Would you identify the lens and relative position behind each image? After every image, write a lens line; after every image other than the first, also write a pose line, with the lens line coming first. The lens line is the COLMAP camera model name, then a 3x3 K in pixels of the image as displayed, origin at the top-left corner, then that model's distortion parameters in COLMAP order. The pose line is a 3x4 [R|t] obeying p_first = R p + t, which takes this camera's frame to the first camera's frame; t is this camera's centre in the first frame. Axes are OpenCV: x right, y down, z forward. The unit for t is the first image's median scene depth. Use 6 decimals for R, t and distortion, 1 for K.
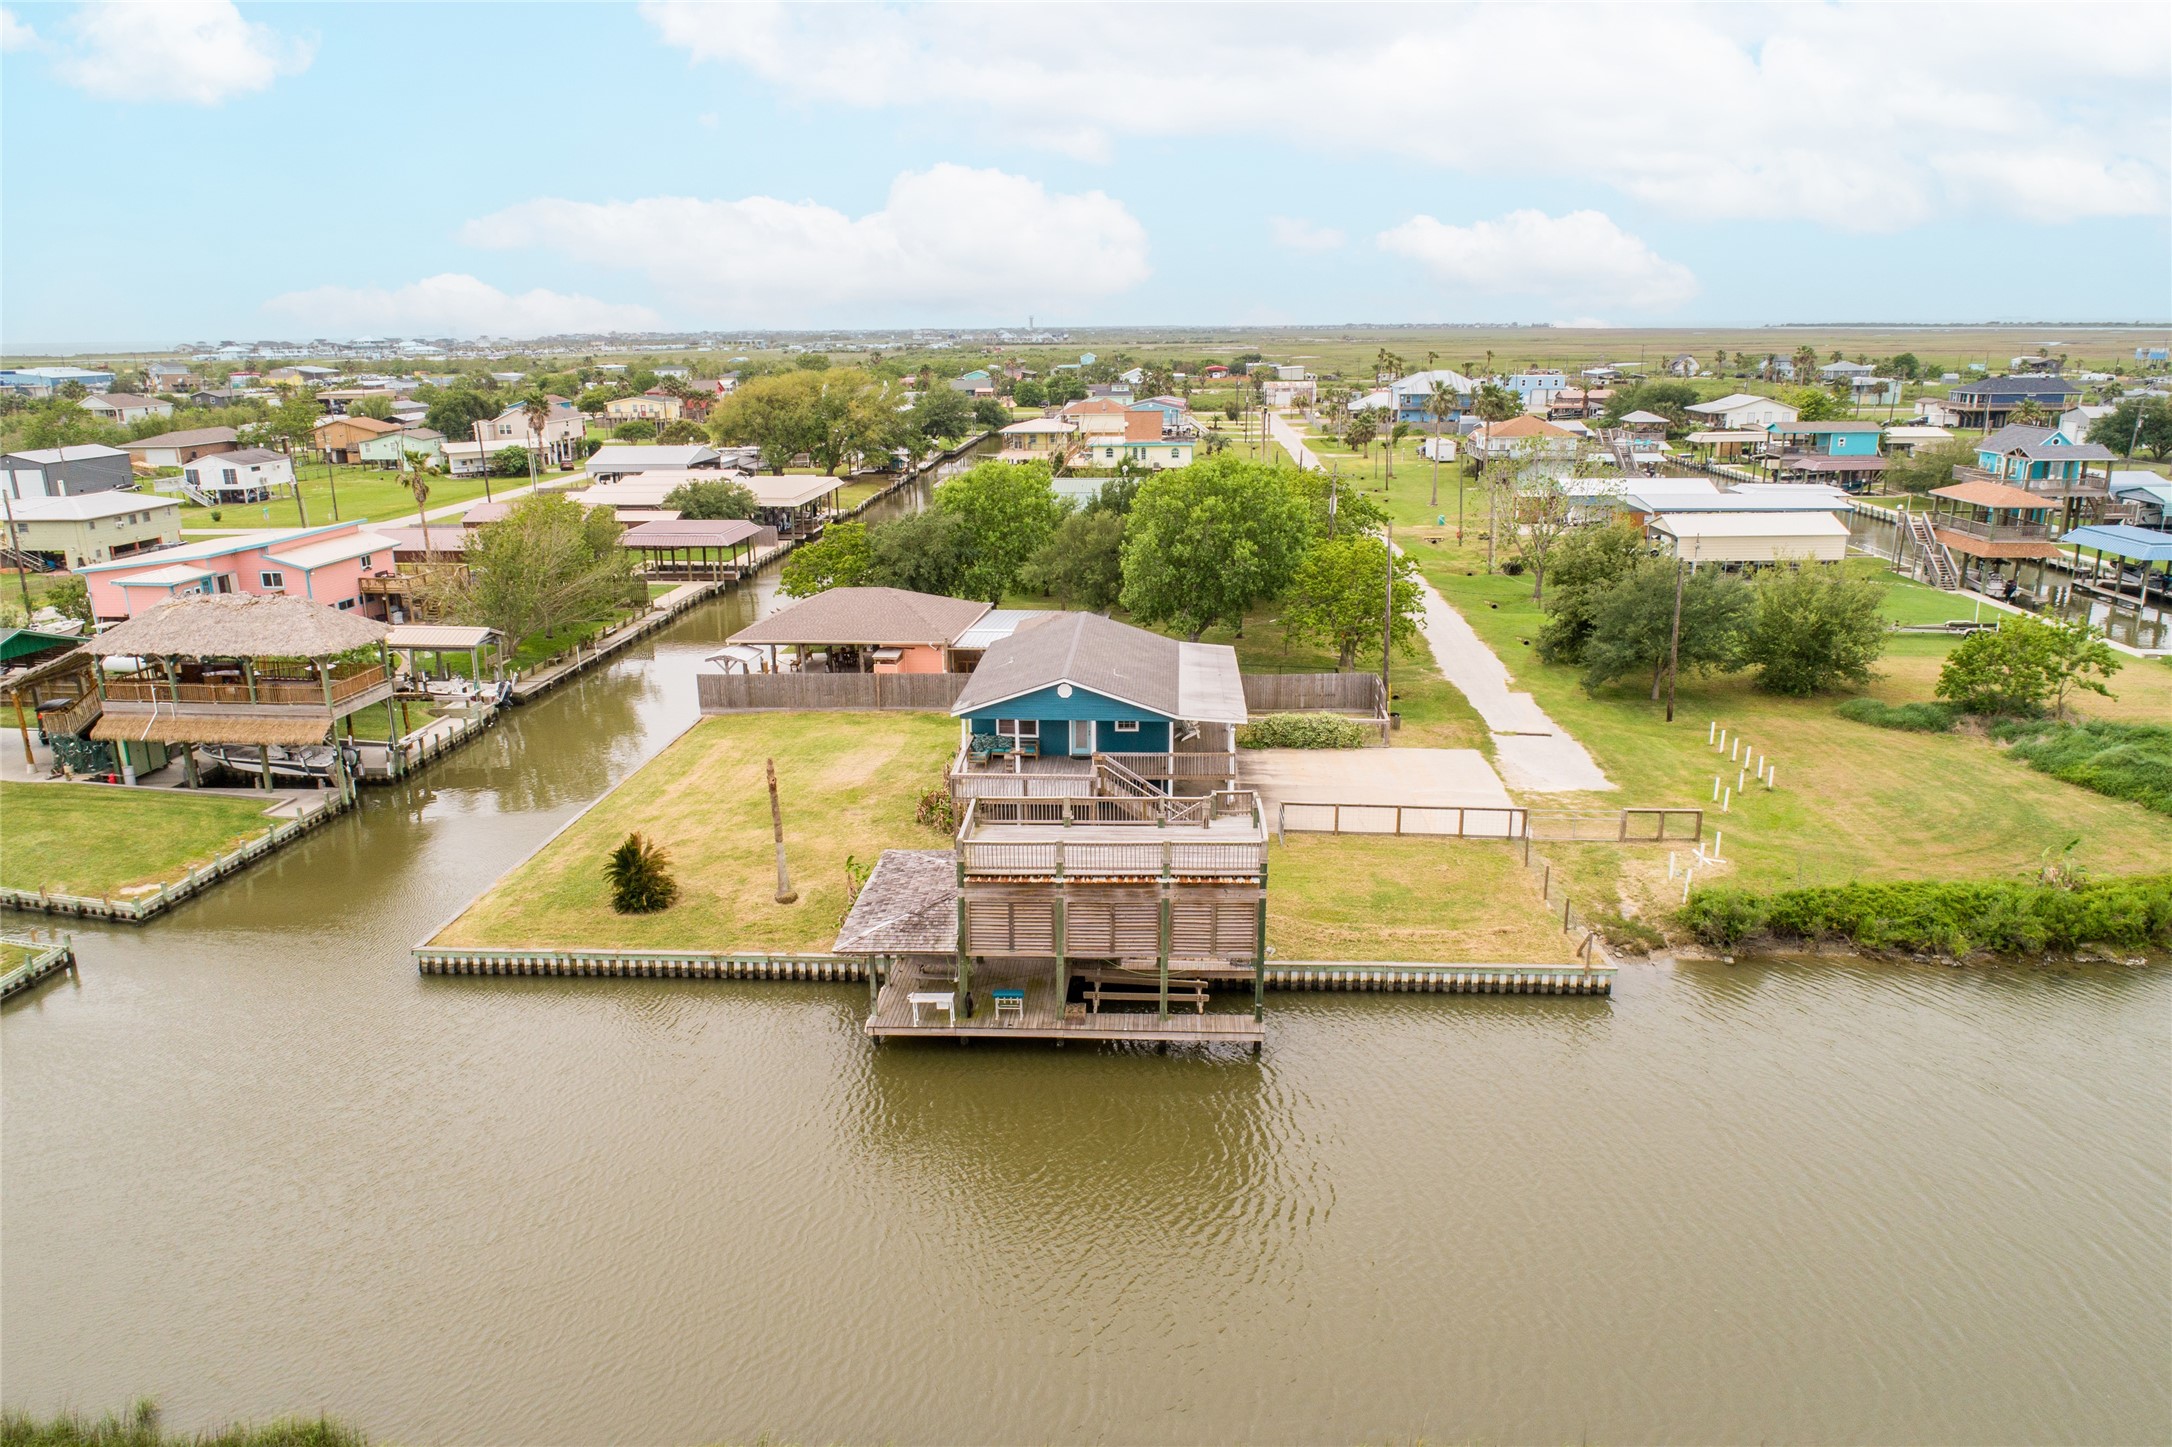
lens RADIAL K [[1448.6, 0, 1082.3], [0, 1448.6, 734.0], [0, 0, 1]] dist [-0.011855, 0.009069]
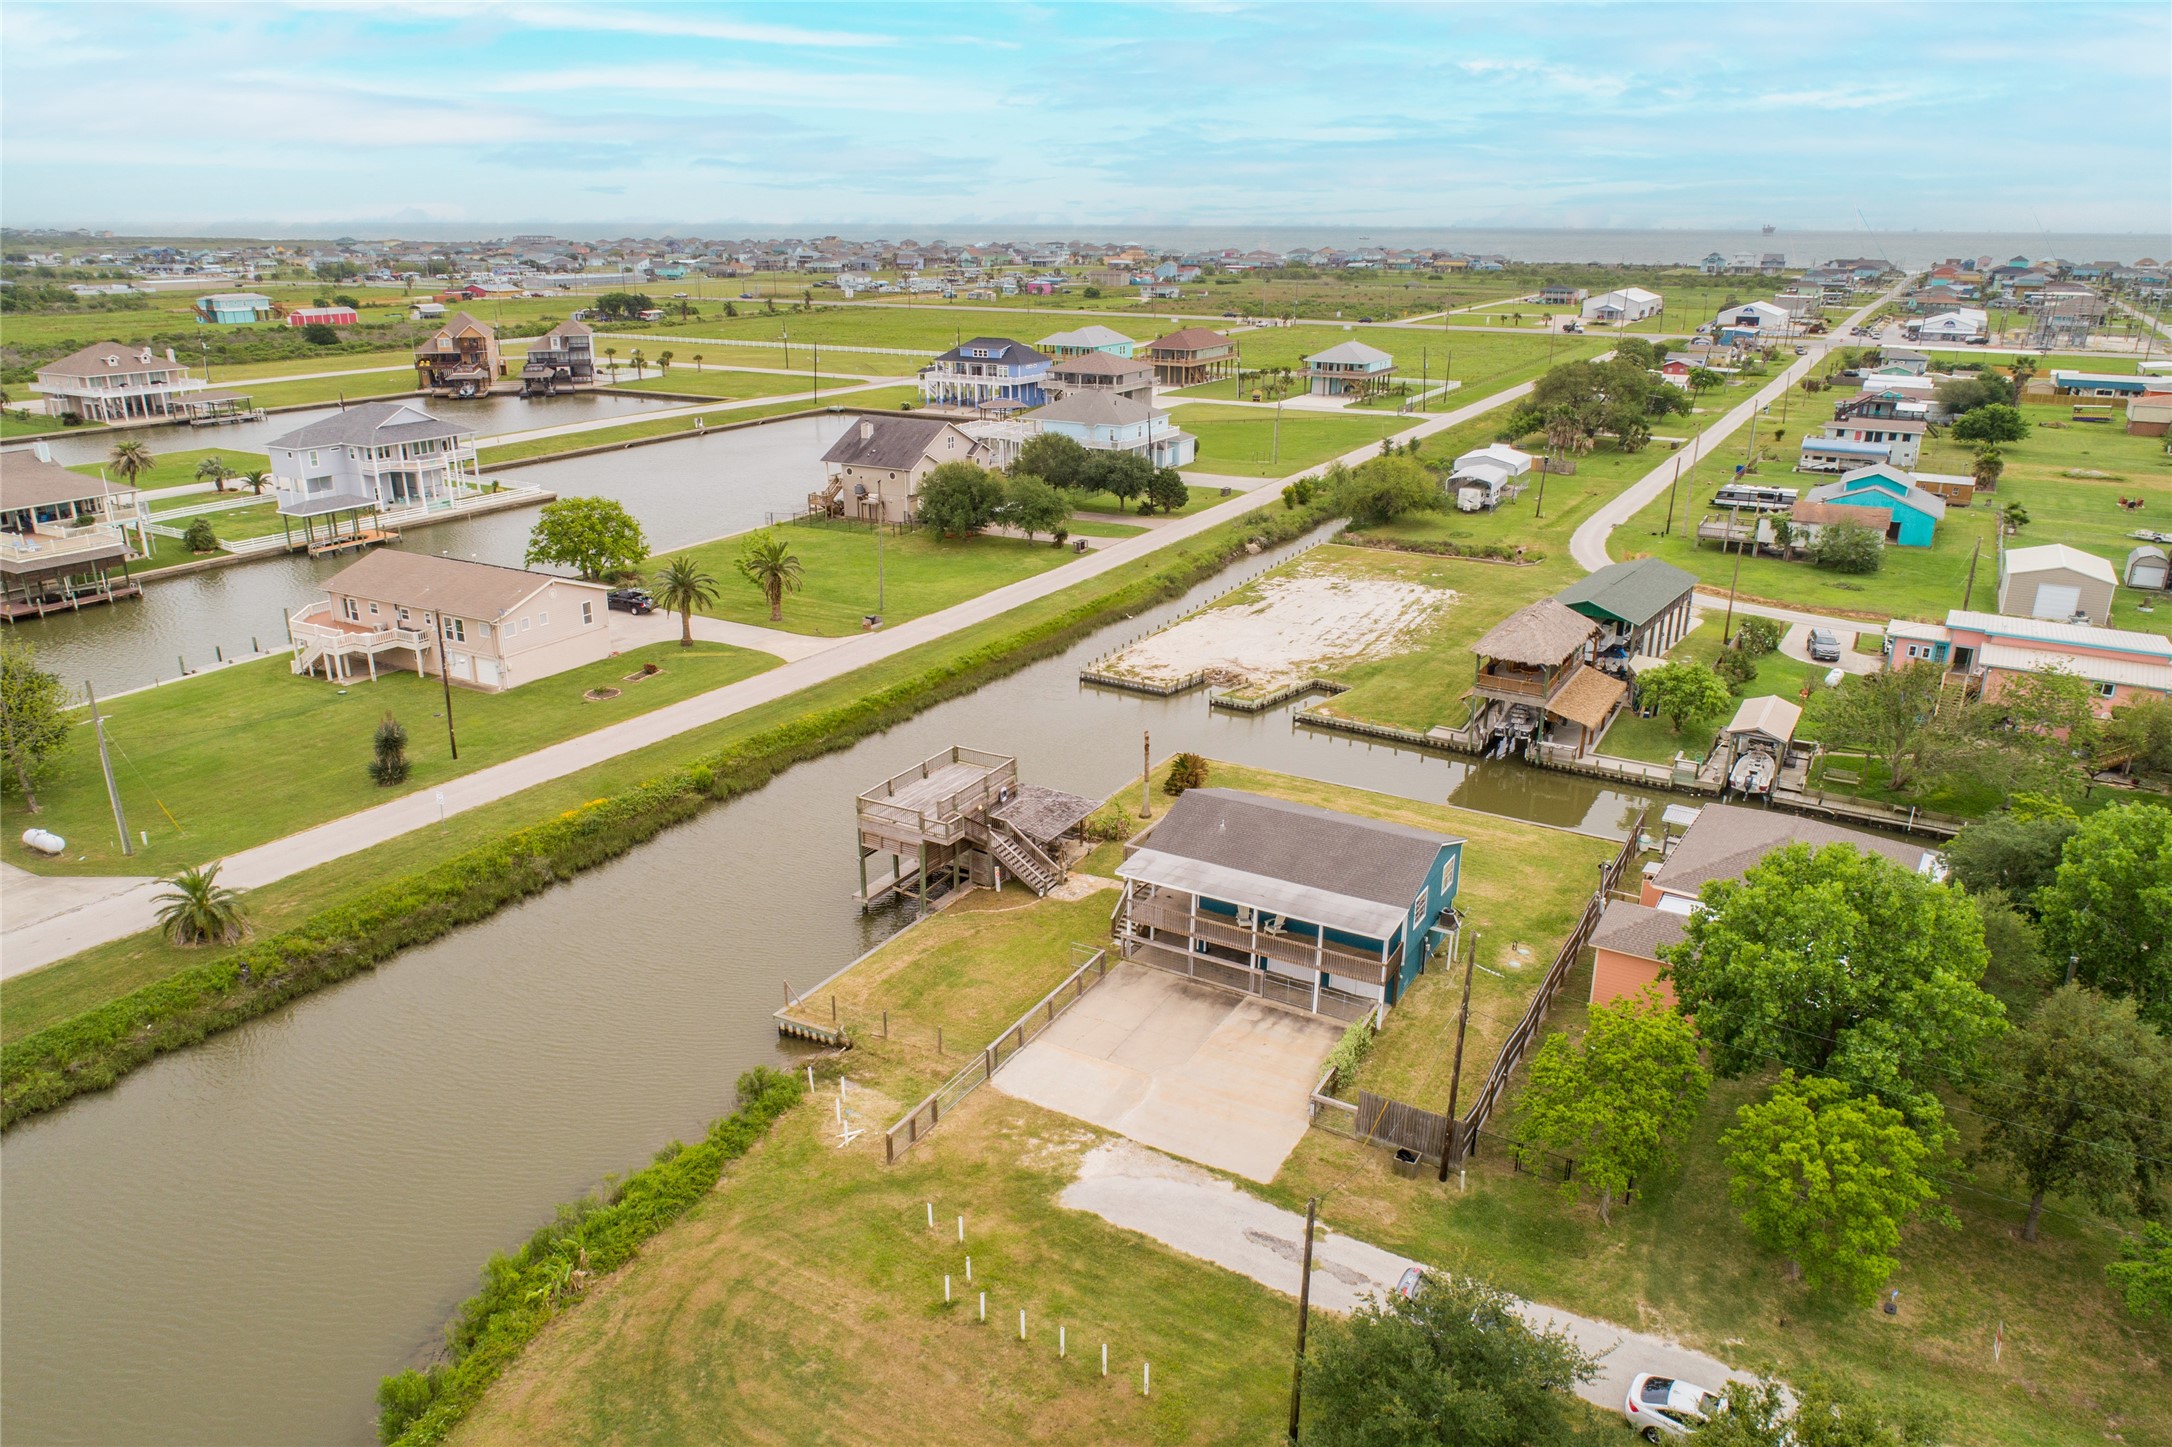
lens RADIAL K [[1448.6, 0, 1082.3], [0, 1448.6, 734.0], [0, 0, 1]] dist [-0.011855, 0.009069]
pose [[-0.445297, 0.309625, -0.840144, 1.209956], [-0.244269, 0.860707, 0.446672, -0.701169], [0.861419, 0.404123, -0.307639, 1.438420]]
